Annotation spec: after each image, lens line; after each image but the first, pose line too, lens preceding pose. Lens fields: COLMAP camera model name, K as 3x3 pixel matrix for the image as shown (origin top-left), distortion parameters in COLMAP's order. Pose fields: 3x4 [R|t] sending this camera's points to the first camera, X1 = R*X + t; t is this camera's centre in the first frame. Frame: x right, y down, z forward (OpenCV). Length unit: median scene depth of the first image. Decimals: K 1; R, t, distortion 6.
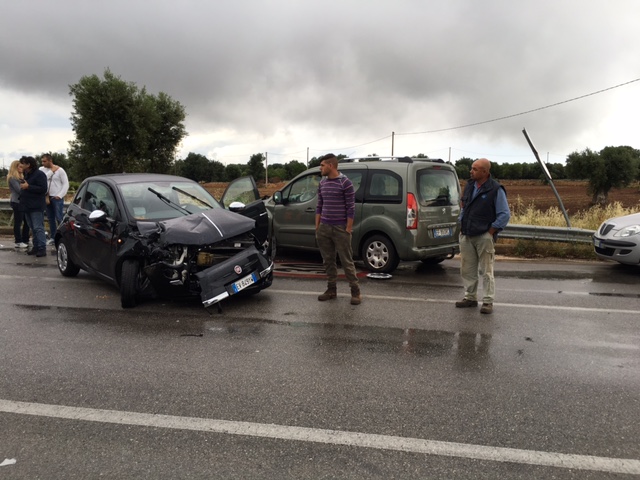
lens RADIAL K [[546.8, 0, 320.0], [0, 546.8, 240.0], [0, 0, 1]] dist [0.089663, -0.137111]
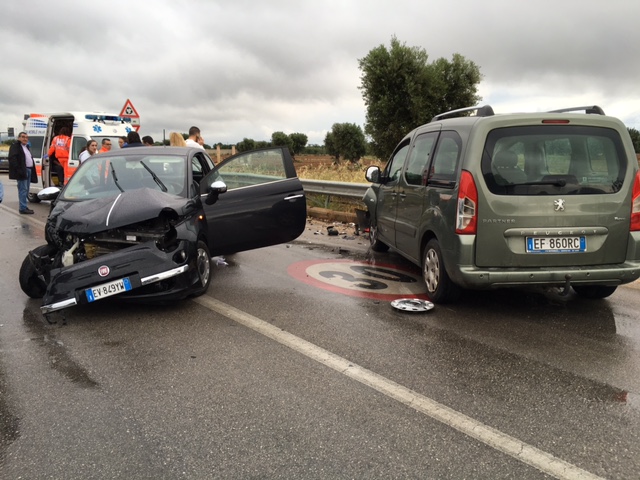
lens RADIAL K [[546.8, 0, 320.0], [0, 546.8, 240.0], [0, 0, 1]] dist [0.089663, -0.137111]
pose [[0.753724, 0.091024, -0.650856, 0.437082], [-0.059689, 0.995750, 0.070136, -0.045970], [0.654474, -0.014014, 0.755954, 0.477337]]
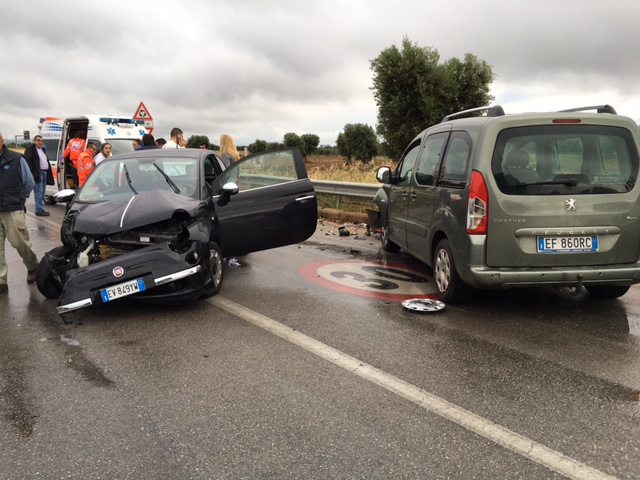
lens RADIAL K [[546.8, 0, 320.0], [0, 546.8, 240.0], [0, 0, 1]] dist [0.089663, -0.137111]
pose [[0.739273, 0.087545, -0.667691, 0.441188], [-0.054842, 0.996047, 0.069876, -0.045978], [0.671169, -0.015040, 0.741152, 0.475029]]
